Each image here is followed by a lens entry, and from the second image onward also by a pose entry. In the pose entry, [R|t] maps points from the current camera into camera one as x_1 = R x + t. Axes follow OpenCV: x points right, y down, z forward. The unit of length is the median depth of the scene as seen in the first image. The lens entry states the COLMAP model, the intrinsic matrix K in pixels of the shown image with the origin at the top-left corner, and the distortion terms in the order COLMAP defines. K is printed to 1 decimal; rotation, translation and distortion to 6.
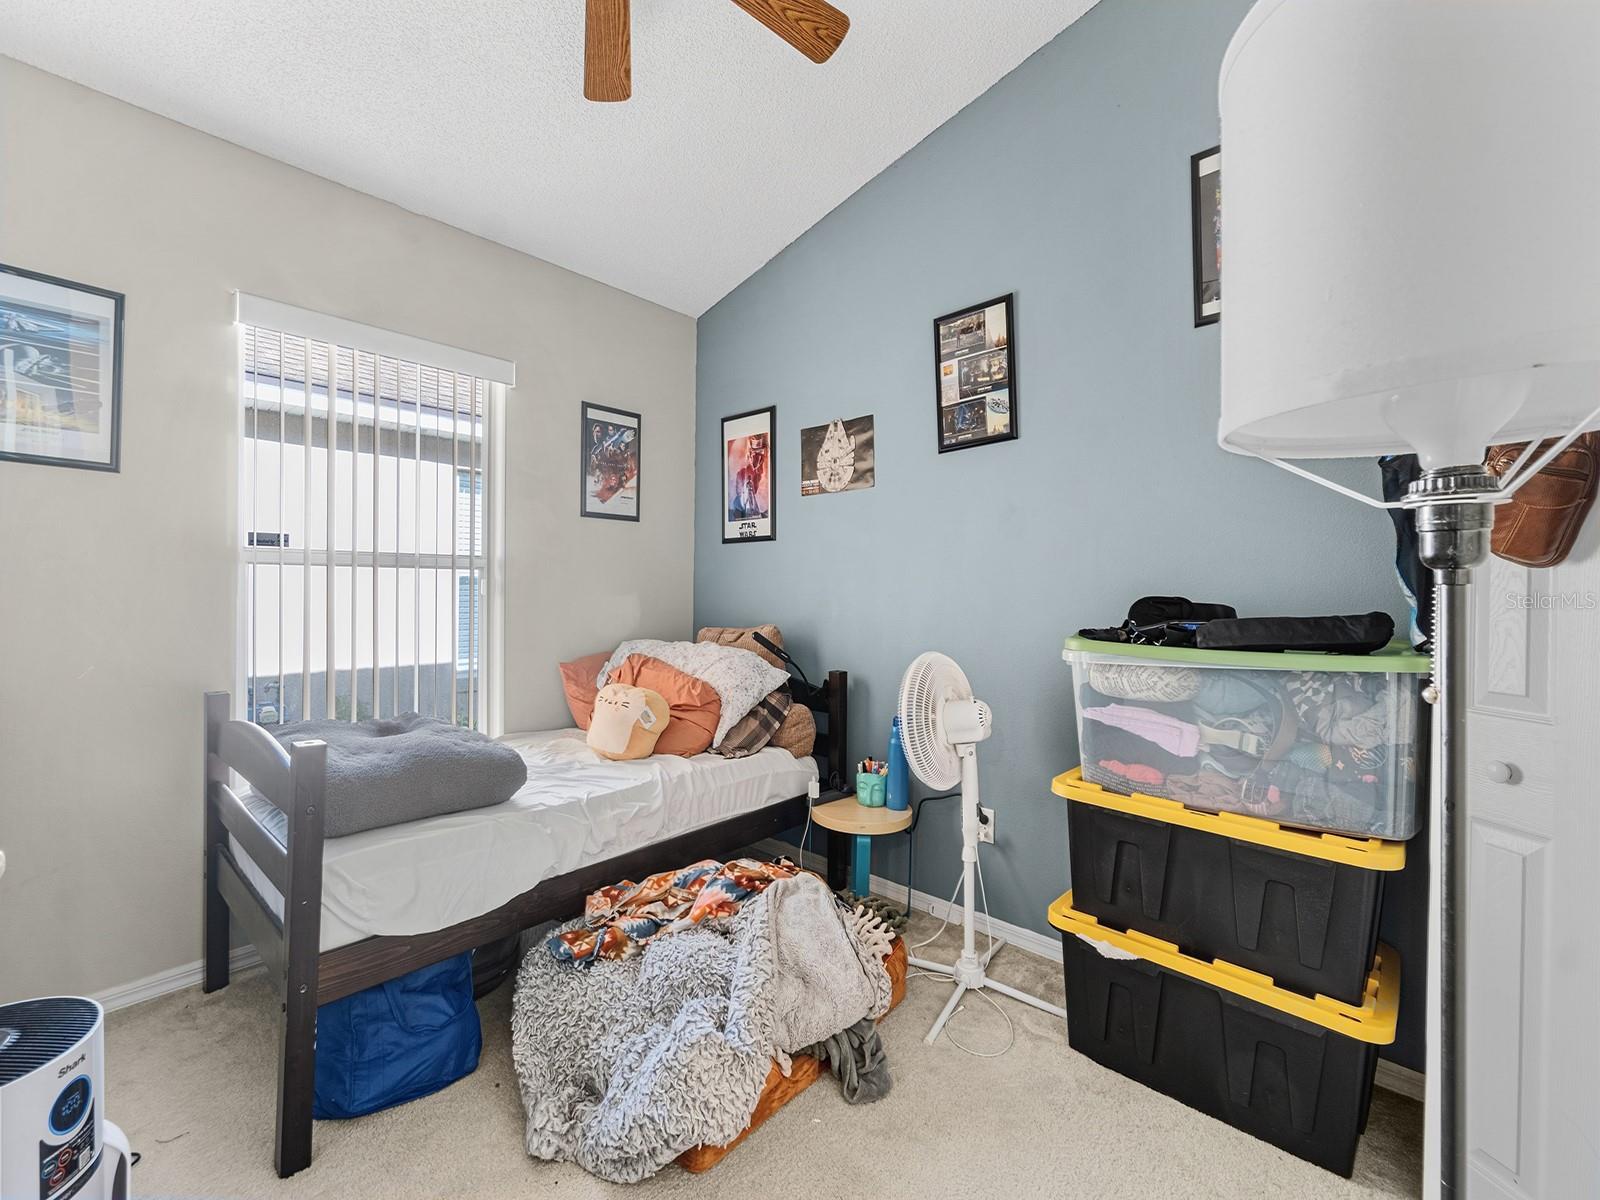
lens RADIAL K [[687.9, 0, 795.5], [0, 687.9, 588.0], [0, 0, 1]] dist [-0.001415, 0.000420]
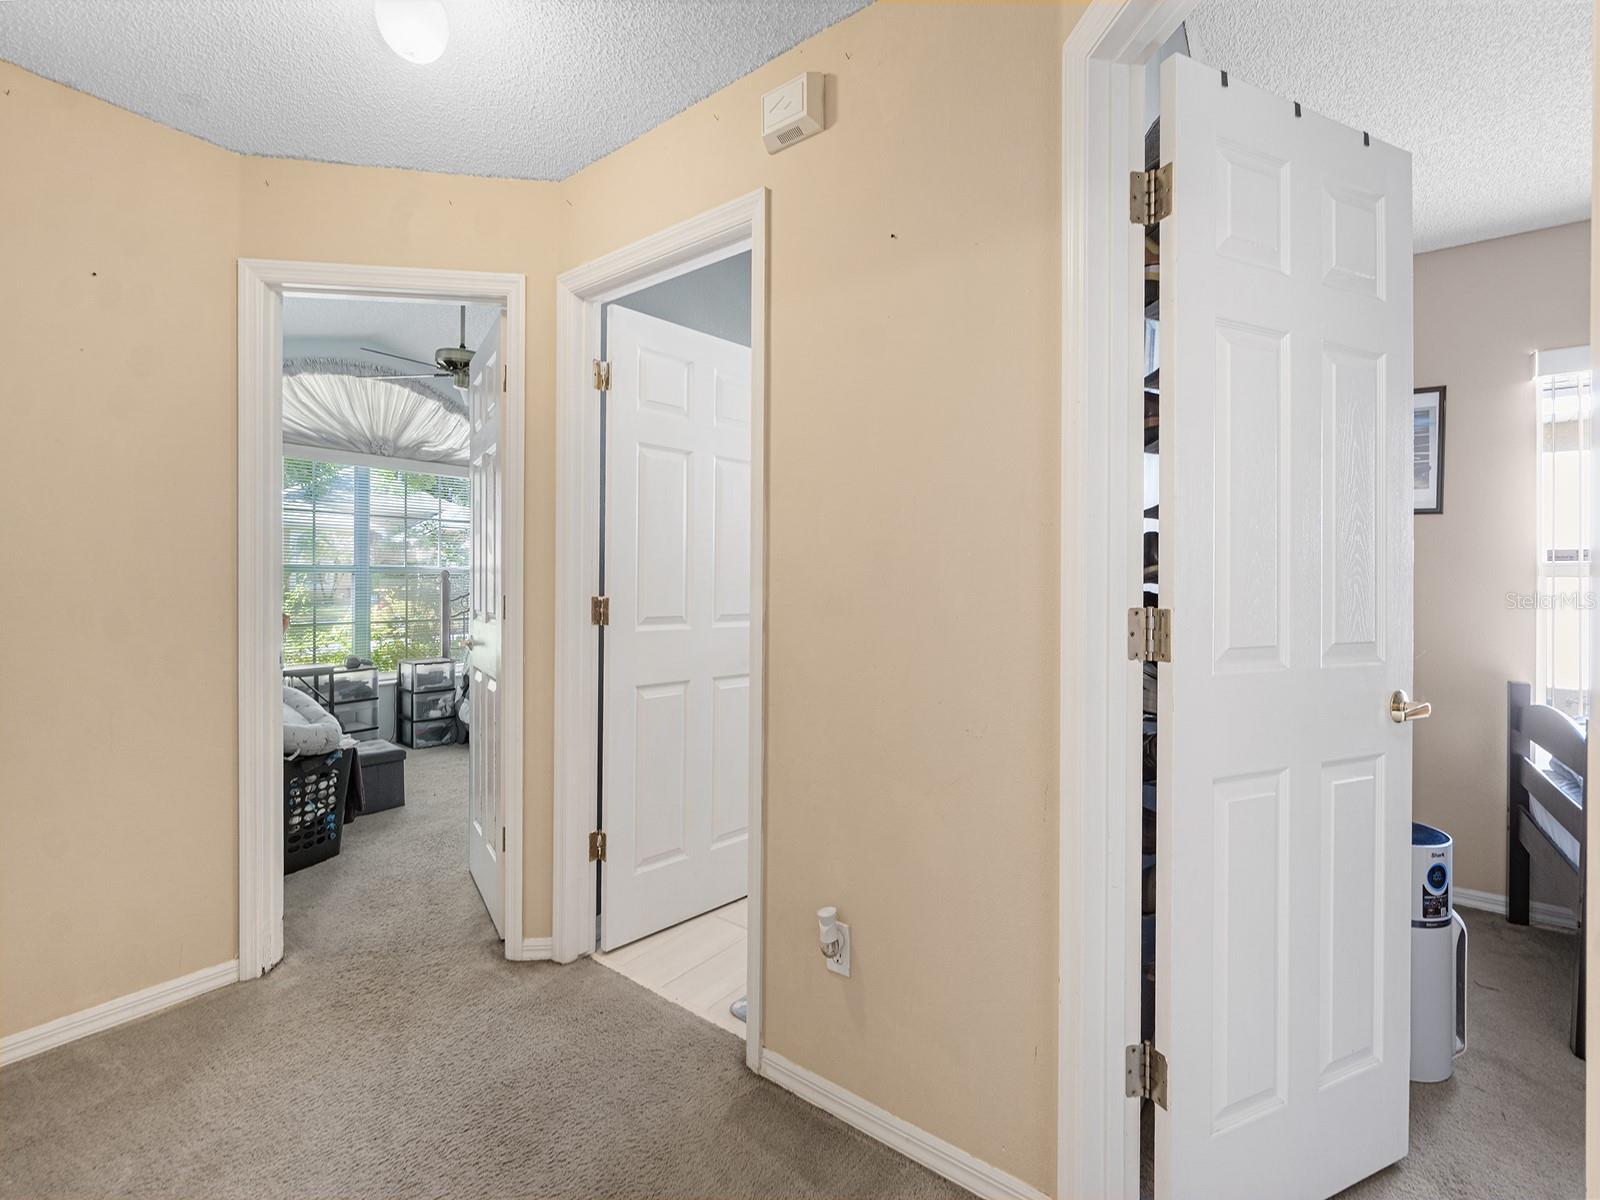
lens RADIAL K [[712.3, 0, 802.7], [0, 712.3, 590.6], [0, 0, 1]] dist [-0.002612, -0.000357]
pose [[0.090083, -0.013533, -0.995842, 0.330410], [-0.014598, 0.999782, -0.014907, 0.027536], [0.995827, 0.015880, 0.089866, -0.418002]]
